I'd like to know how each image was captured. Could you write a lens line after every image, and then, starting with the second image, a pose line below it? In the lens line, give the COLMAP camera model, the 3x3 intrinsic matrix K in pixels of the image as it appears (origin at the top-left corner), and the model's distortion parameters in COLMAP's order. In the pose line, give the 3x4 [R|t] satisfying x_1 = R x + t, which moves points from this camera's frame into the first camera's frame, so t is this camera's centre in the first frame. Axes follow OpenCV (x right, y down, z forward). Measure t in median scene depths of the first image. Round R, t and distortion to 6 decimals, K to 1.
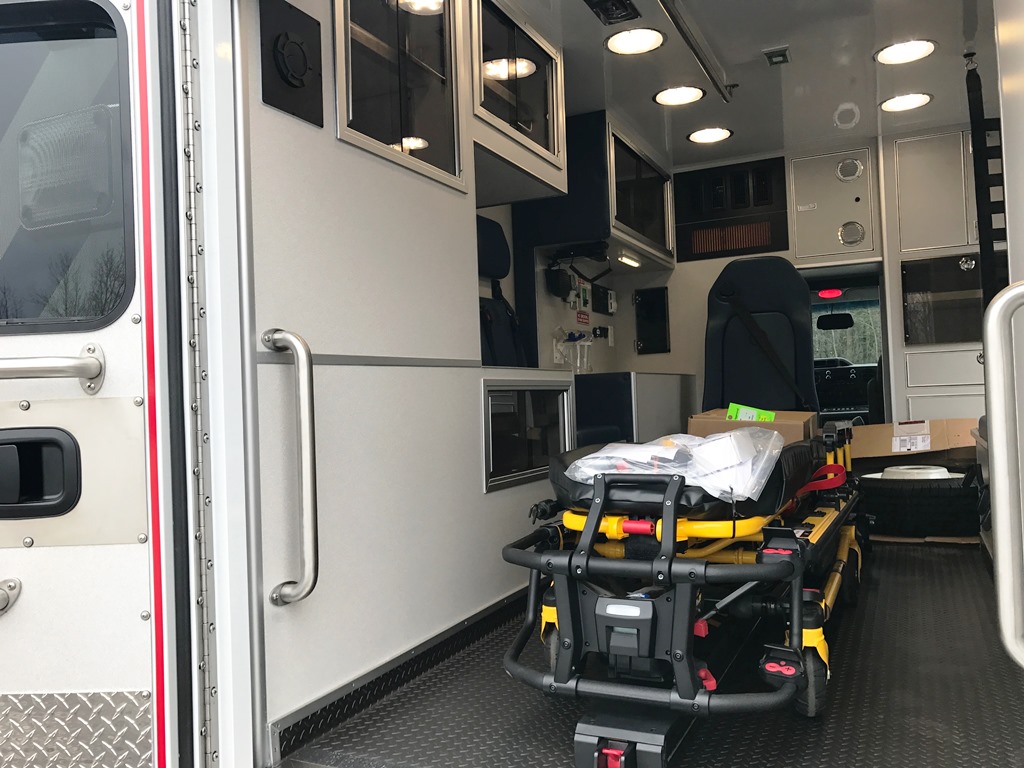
lens RADIAL K [[843.5, 0, 509.3], [0, 843.5, 390.9], [0, 0, 1]] dist [0.037886, -0.052608]
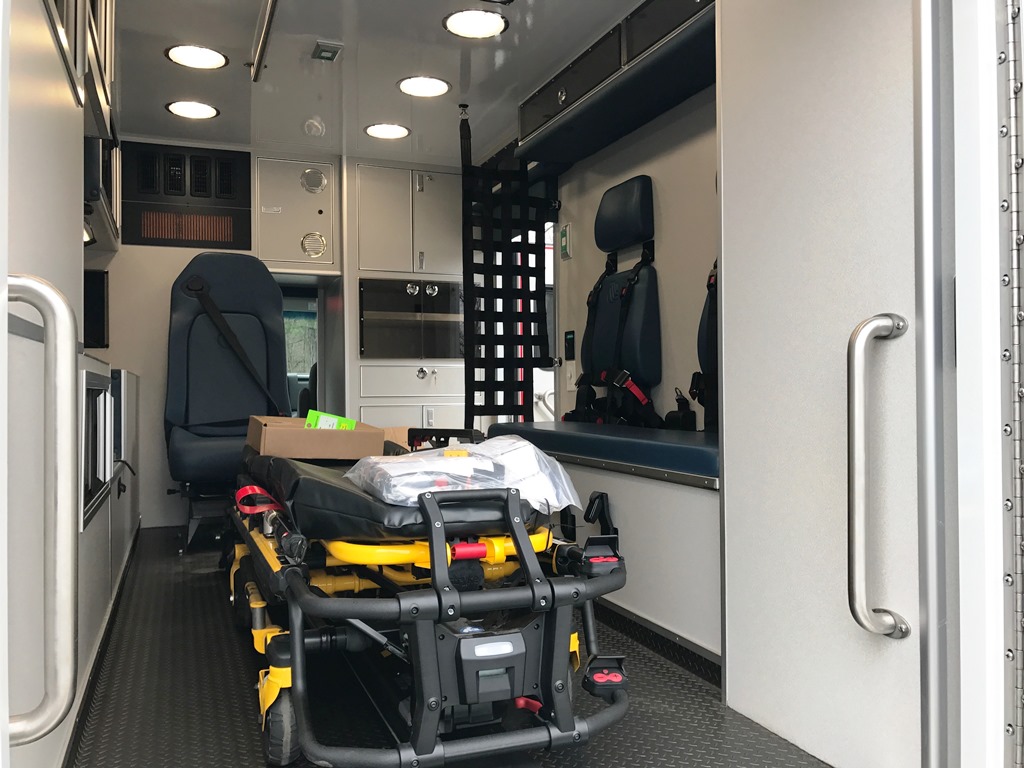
lens RADIAL K [[843.5, 0, 515.8], [0, 843.5, 386.3], [0, 0, 1]] dist [0.037886, -0.052608]
pose [[0.681040, 0.037224, 0.731300, -0.403178], [-0.026411, 0.999306, -0.026271, 0.010896], [-0.731770, -0.001423, 0.681550, 0.322734]]
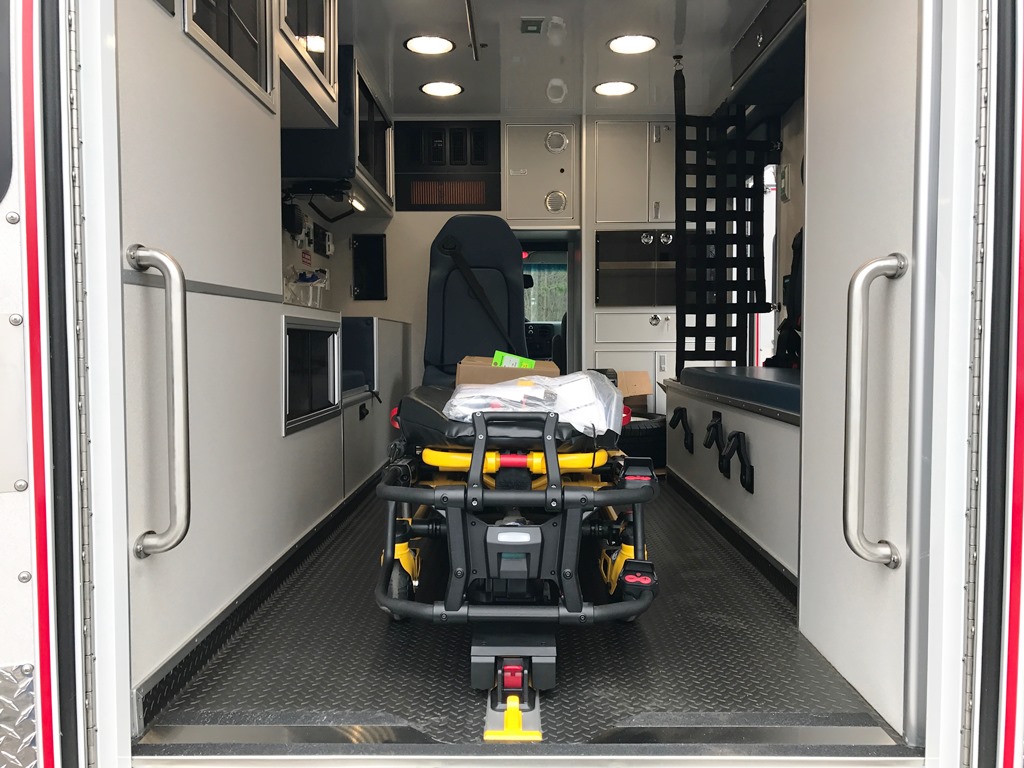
lens RADIAL K [[843.5, 0, 512.3], [0, 843.5, 389.7], [0, 0, 1]] dist [0.037886, -0.052608]
pose [[0.906299, 0.012970, 0.422439, -0.262631], [-0.037443, 0.998063, 0.049687, 0.015790], [-0.420976, -0.060849, 0.905028, 0.037517]]
